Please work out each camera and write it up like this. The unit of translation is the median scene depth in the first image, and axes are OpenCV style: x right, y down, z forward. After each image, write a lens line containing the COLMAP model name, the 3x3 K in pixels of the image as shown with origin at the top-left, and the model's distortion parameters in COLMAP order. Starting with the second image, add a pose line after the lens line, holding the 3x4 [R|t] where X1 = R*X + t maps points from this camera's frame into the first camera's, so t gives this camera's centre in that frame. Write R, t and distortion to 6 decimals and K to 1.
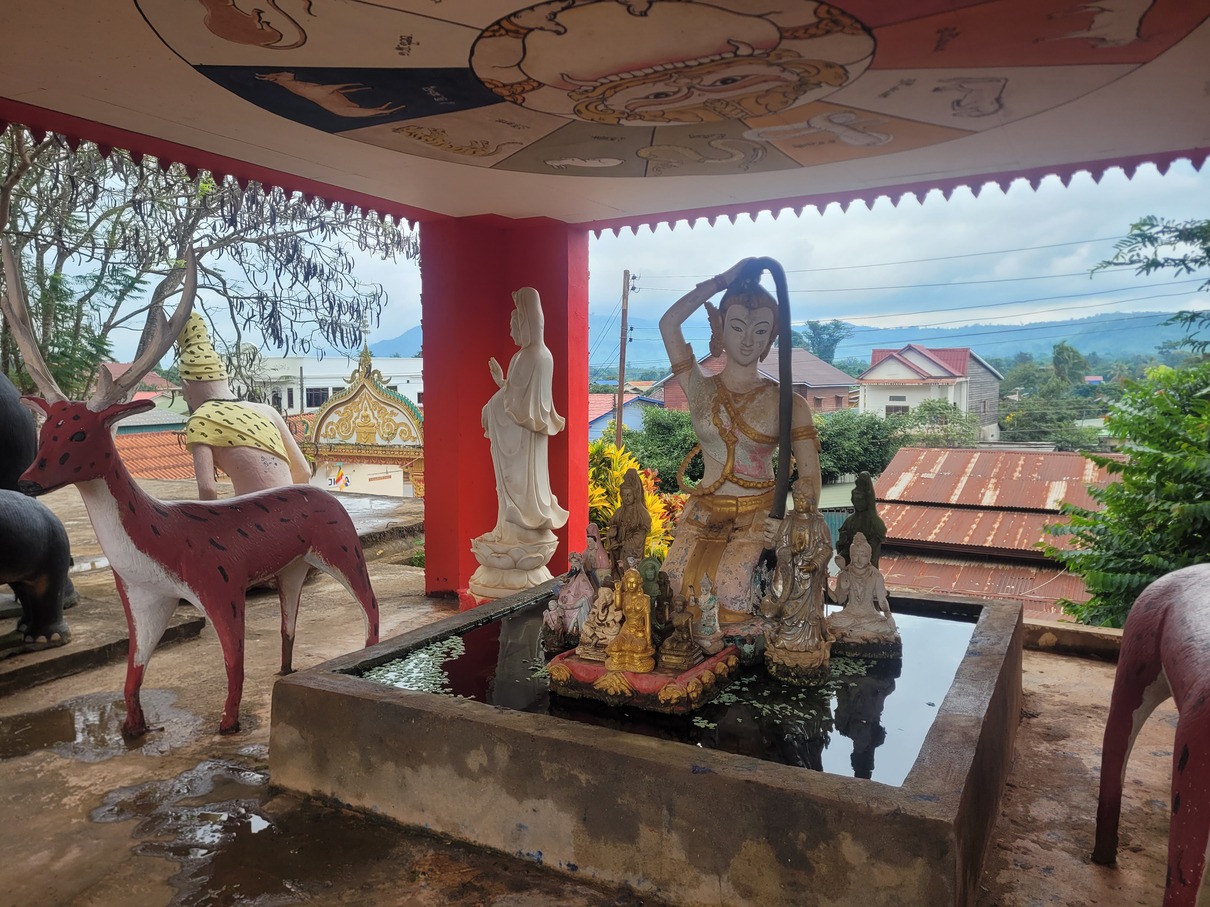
lens RADIAL K [[941.1, 0, 604.4], [0, 941.1, 411.5], [0, 0, 1]] dist [0.052519, -0.006269]
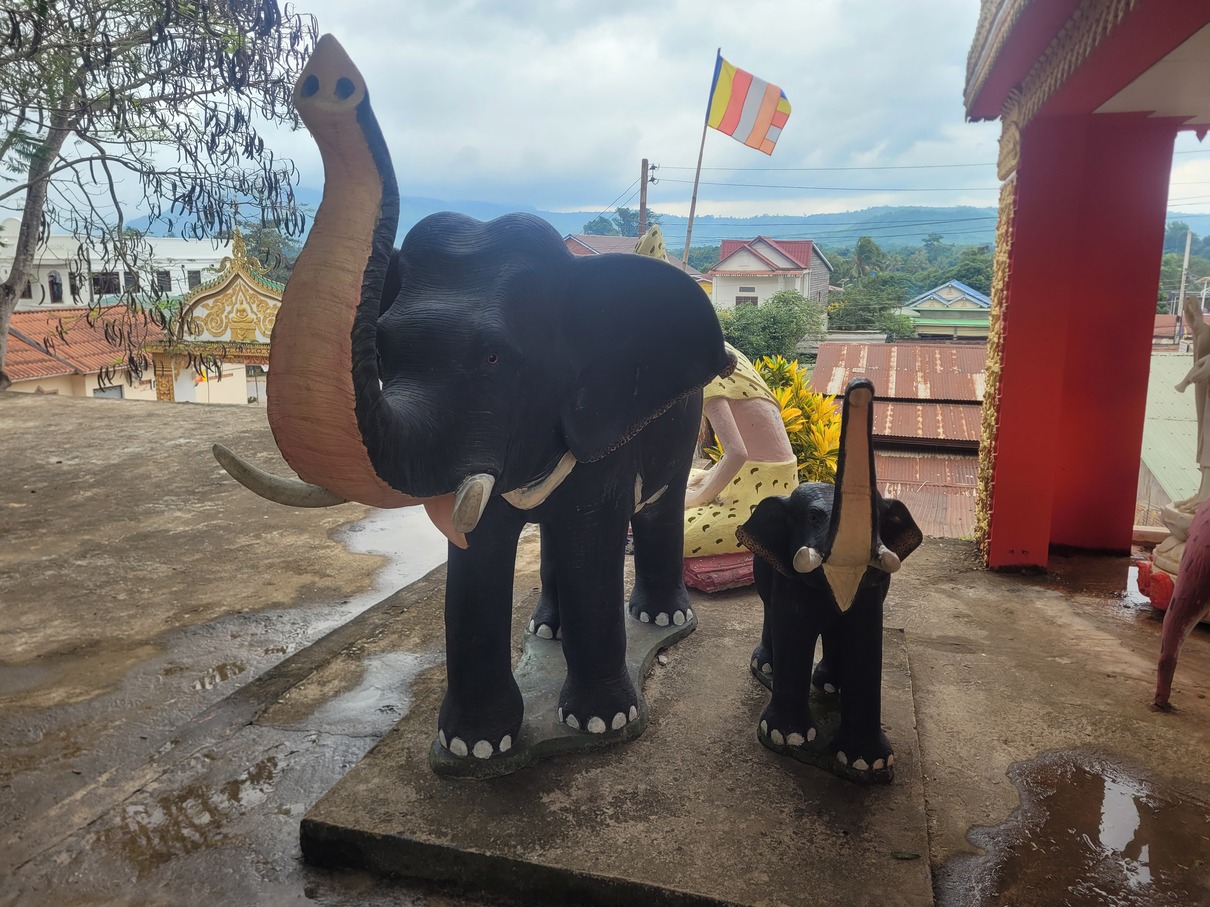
lens RADIAL K [[941.1, 0, 604.4], [0, 941.1, 411.5], [0, 0, 1]] dist [0.052519, -0.006269]
pose [[0.972680, -0.026273, 0.230659, -0.129280], [-0.001833, 0.992675, 0.120799, -0.008994], [-0.232143, -0.117922, 0.965507, 0.048549]]
